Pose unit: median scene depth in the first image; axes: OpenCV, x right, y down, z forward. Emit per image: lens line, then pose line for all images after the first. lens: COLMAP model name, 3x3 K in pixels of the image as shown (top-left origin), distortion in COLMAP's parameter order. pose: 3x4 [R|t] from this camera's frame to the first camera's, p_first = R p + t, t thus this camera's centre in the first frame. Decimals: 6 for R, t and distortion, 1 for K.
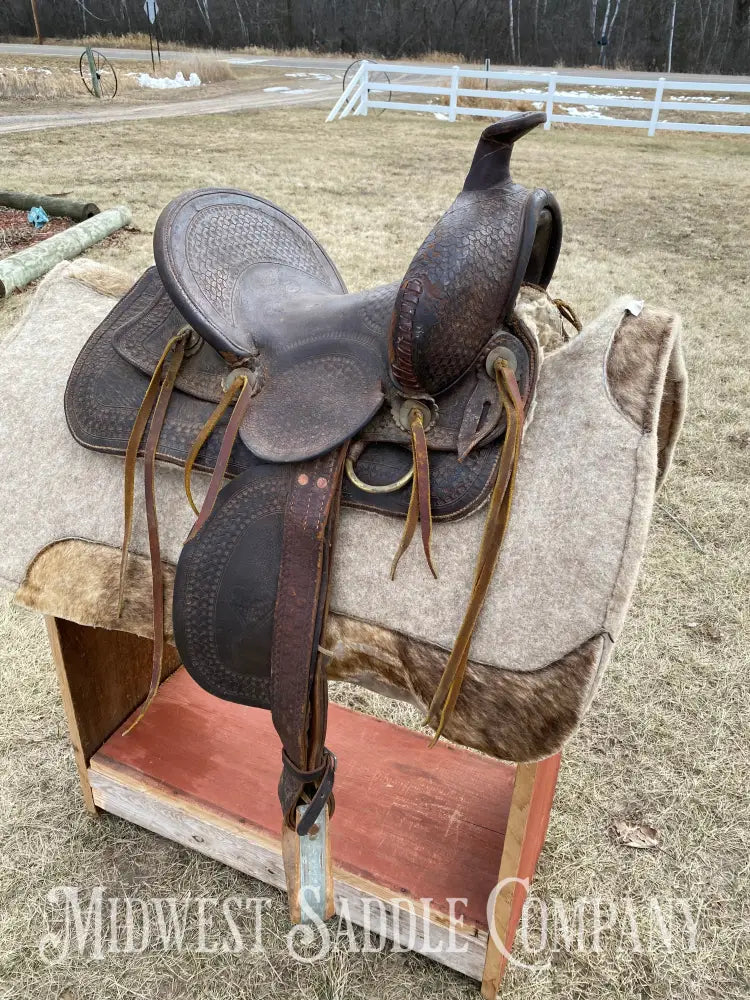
lens RADIAL K [[781.9, 0, 382.3], [0, 781.9, 494.6], [0, 0, 1]] dist [0.011586, 0.001141]
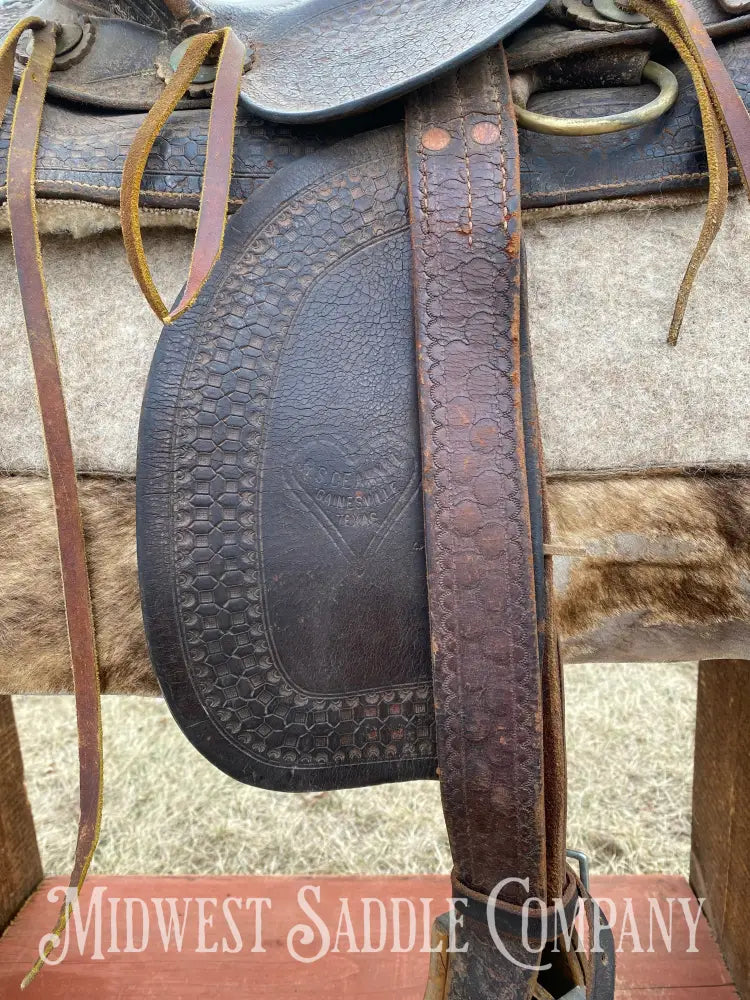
lens RADIAL K [[778.3, 0, 376.4], [0, 778.3, 483.6], [0, 0, 1]] dist [0.004020, -0.000789]
pose [[0.935188, -0.161899, 0.314979, -0.031855], [0.240268, 0.943445, -0.228434, 0.026443], [-0.260182, 0.289308, 0.921198, 0.072156]]
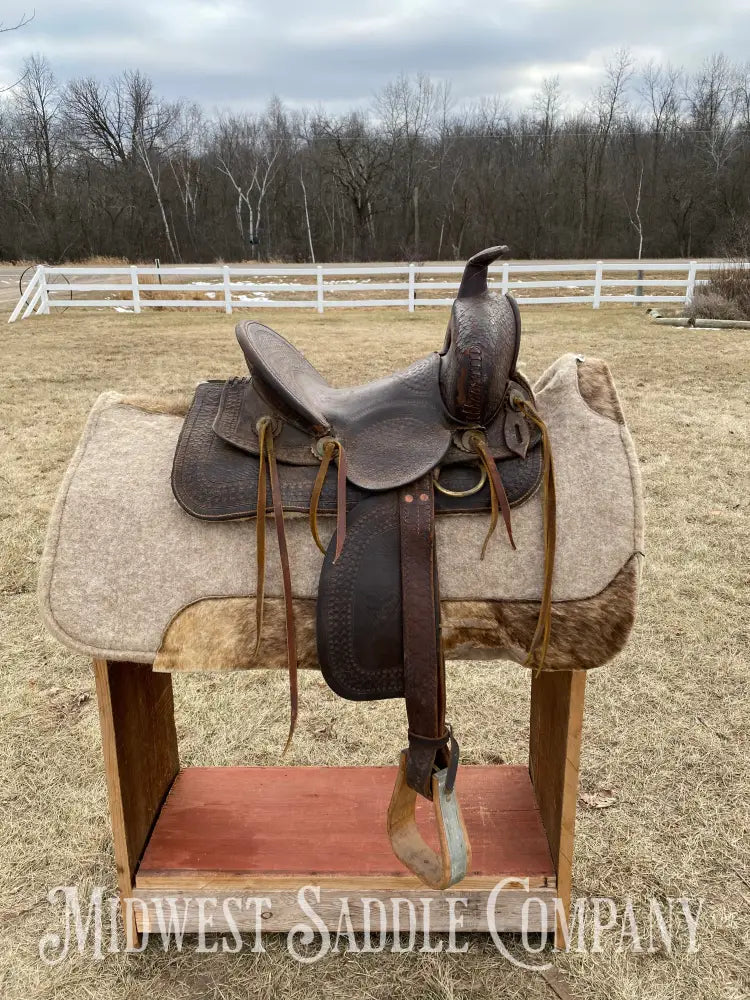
lens RADIAL K [[787.4, 0, 374.4], [0, 787.4, 482.9], [0, 0, 1]] dist [0.010668, 0.000418]
pose [[0.920346, -0.151430, 0.360601, -0.069765], [0.229353, 0.955795, -0.183992, 0.020759], [-0.316799, 0.252041, 0.914393, -0.026163]]
